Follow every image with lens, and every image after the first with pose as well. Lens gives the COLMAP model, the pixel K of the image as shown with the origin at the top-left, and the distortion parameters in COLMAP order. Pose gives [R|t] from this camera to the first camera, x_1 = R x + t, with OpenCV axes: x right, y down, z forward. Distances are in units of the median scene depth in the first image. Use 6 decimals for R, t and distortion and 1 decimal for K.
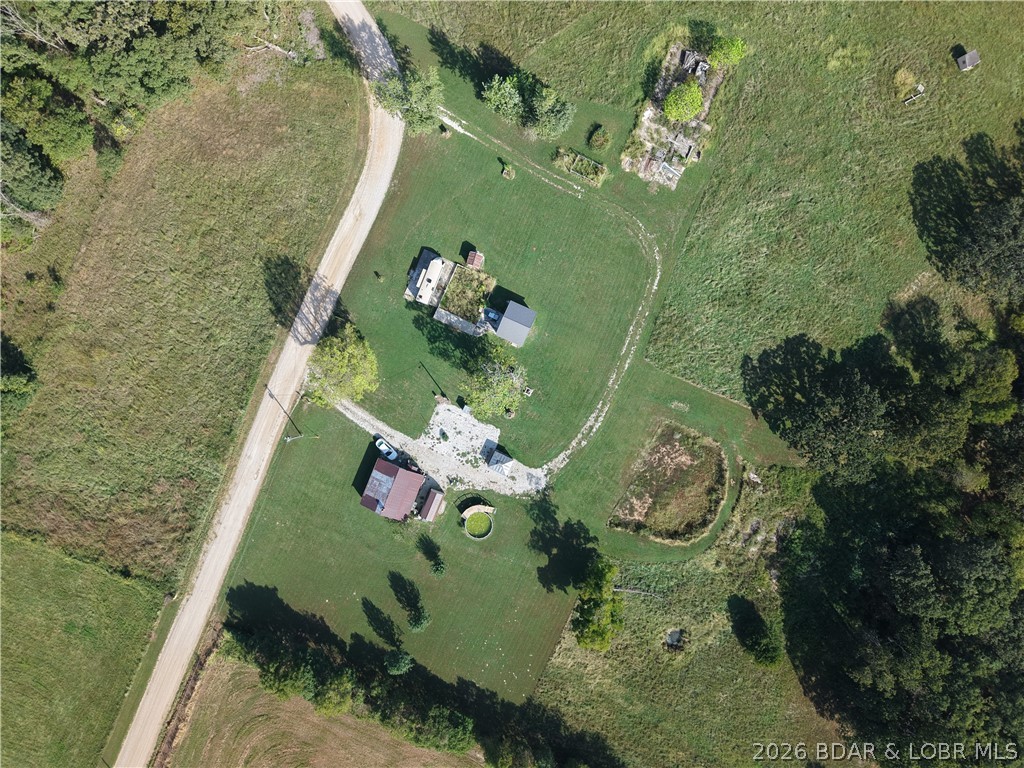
lens RADIAL K [[678.9, 0, 509.4], [0, 678.9, 388.8], [0, 0, 1]] dist [0.027620, -0.027931]
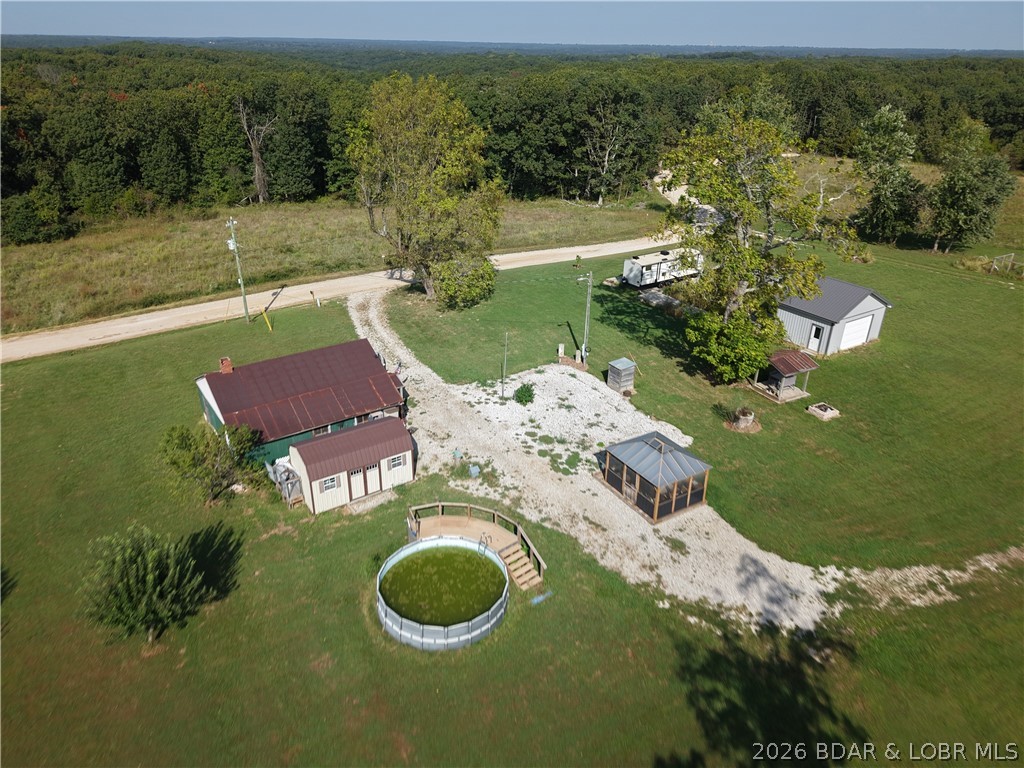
lens RADIAL K [[678.9, 0, 510.1], [0, 678.9, 379.2], [0, 0, 1]] dist [0.027620, -0.027931]
pose [[0.836659, 0.229125, -0.497497, 0.061042], [-0.547495, 0.376111, -0.747523, 0.316366], [0.015838, 0.897798, 0.440122, 0.839833]]
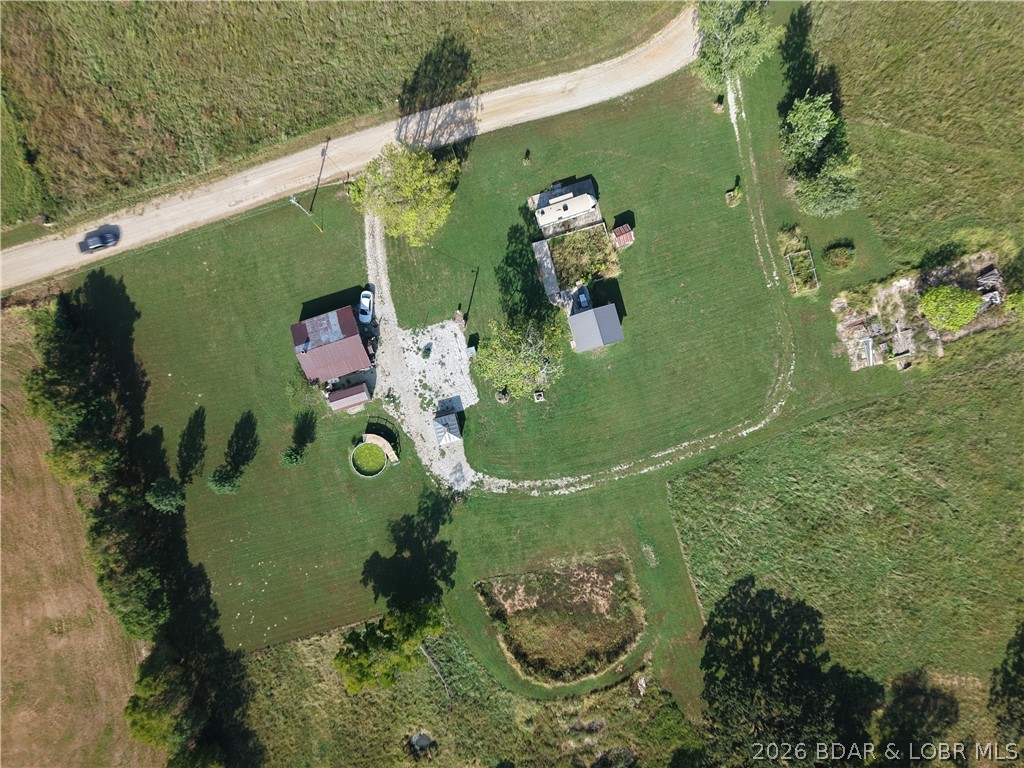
lens RADIAL K [[678.9, 0, 505.7], [0, 678.9, 386.8], [0, 0, 1]] dist [0.027620, -0.027931]
pose [[0.649820, 0.760080, -0.003369, -0.003253], [-0.760071, 0.649770, -0.009498, 0.033716], [-0.005030, 0.008733, 0.999949, 0.212324]]
